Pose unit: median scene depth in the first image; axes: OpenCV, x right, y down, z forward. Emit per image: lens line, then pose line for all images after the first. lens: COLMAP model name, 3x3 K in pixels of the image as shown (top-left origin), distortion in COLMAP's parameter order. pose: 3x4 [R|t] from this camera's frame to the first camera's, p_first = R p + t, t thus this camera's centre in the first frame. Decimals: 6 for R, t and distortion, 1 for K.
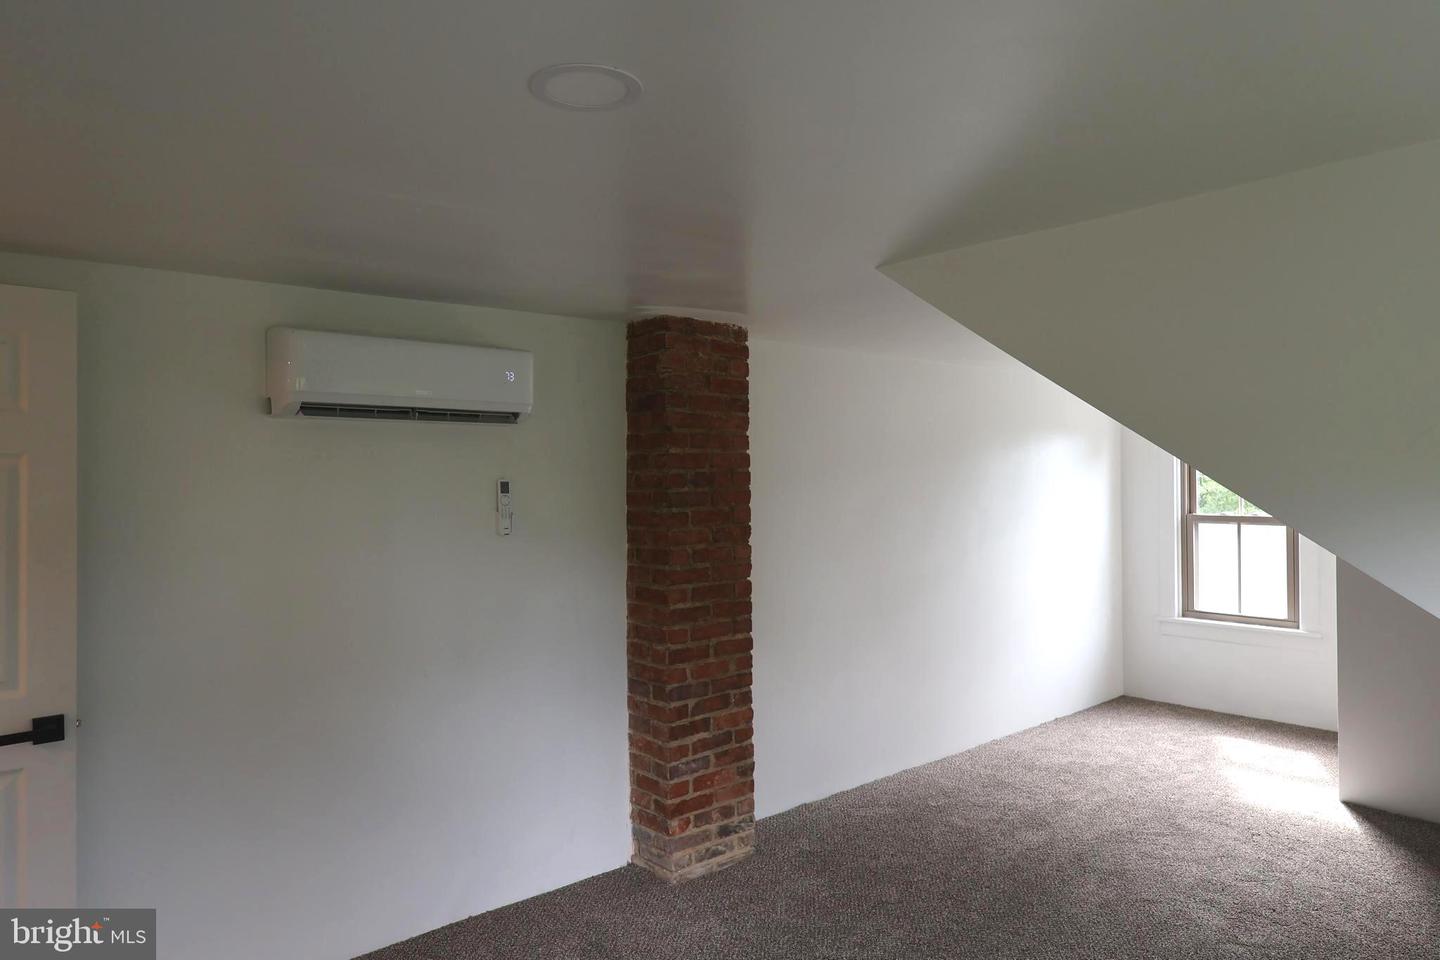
lens RADIAL K [[945.5, 0, 709.7], [0, 945.5, 477.5], [0, 0, 1]] dist [0.013111, -0.006789]
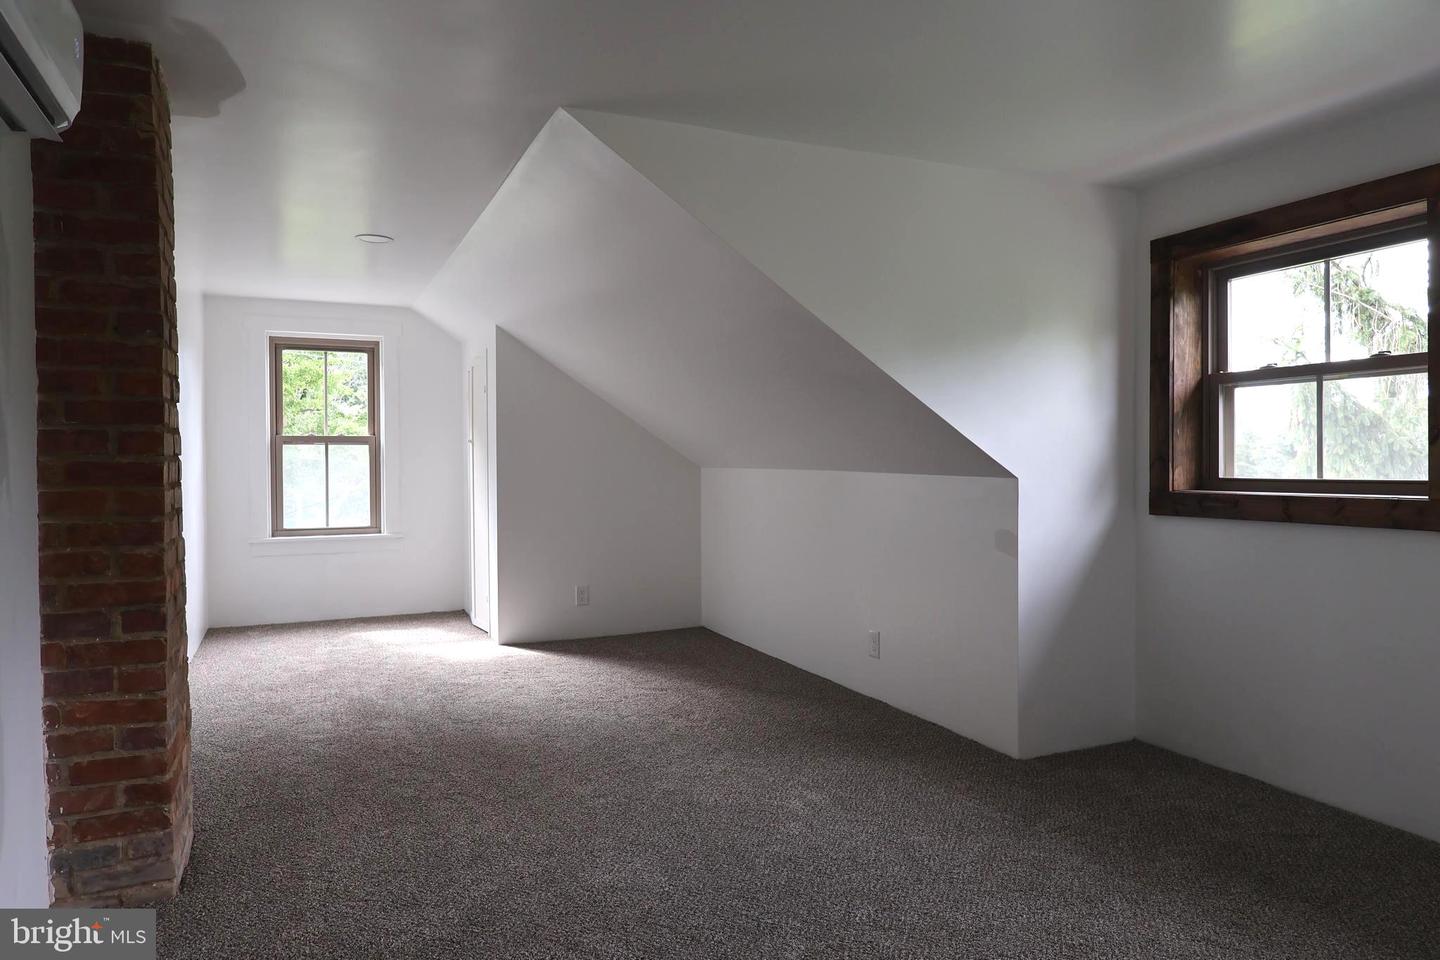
lens RADIAL K [[945.5, 0, 714.5], [0, 945.5, 469.9], [0, 0, 1]] dist [0.013111, -0.006789]
pose [[0.288067, -0.004474, 0.957600, -0.552048], [0.002233, 0.999990, 0.004001, 0.119109], [-0.957608, 0.000986, 0.288074, 0.420265]]
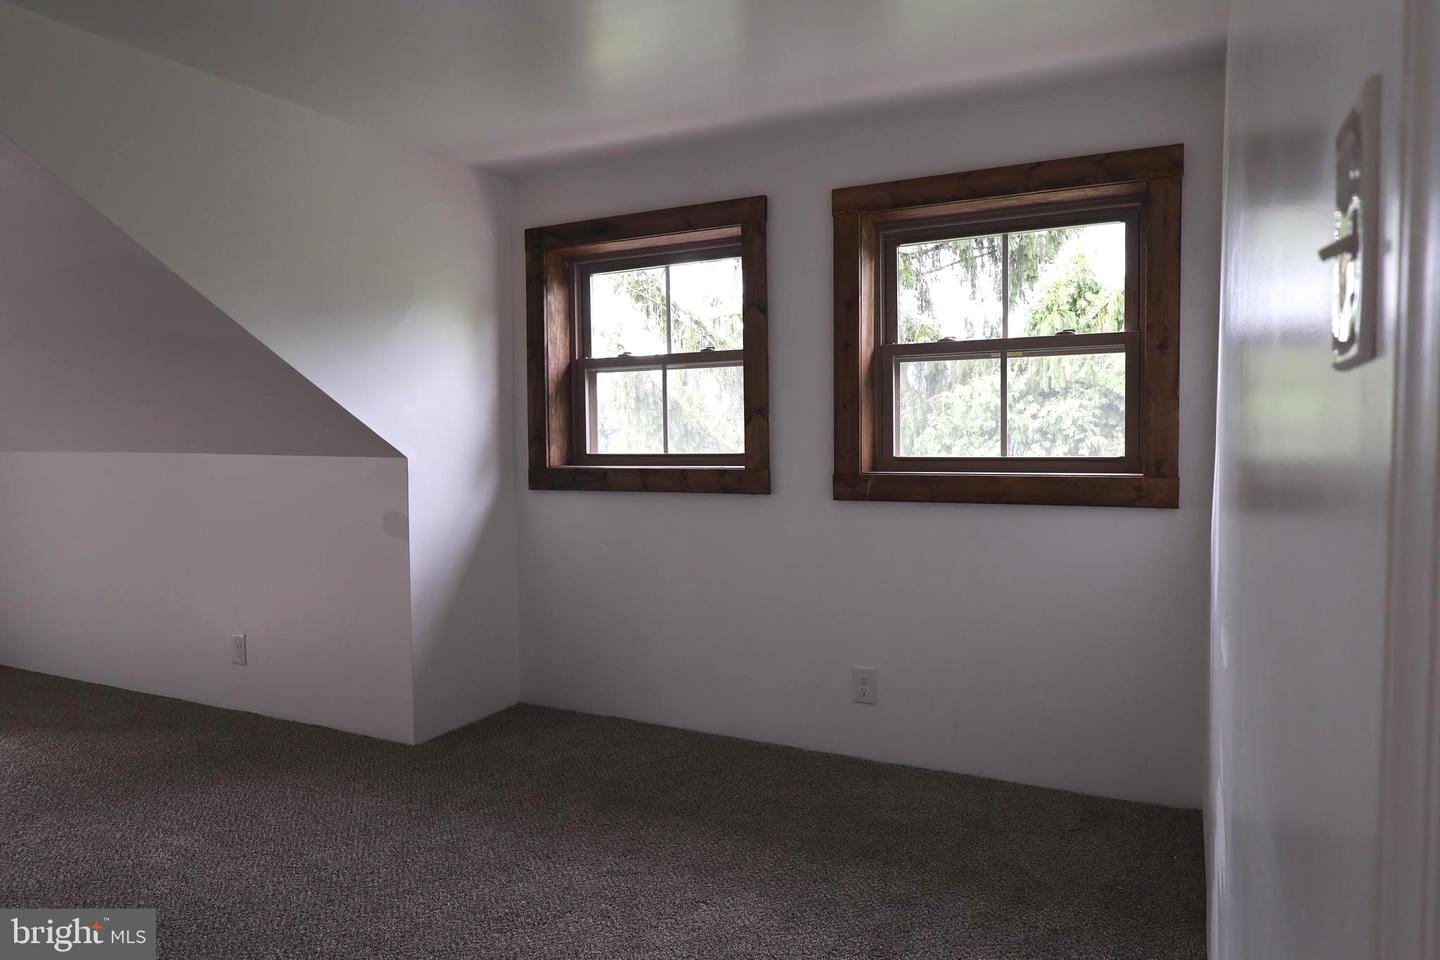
lens RADIAL K [[945.5, 0, 719.1], [0, 945.5, 472.6], [0, 0, 1]] dist [0.013111, -0.006789]
pose [[-0.375182, -0.026349, 0.926576, -0.523467], [0.013107, 0.999345, 0.033725, 0.119385], [-0.926858, 0.024798, -0.374591, 0.462986]]
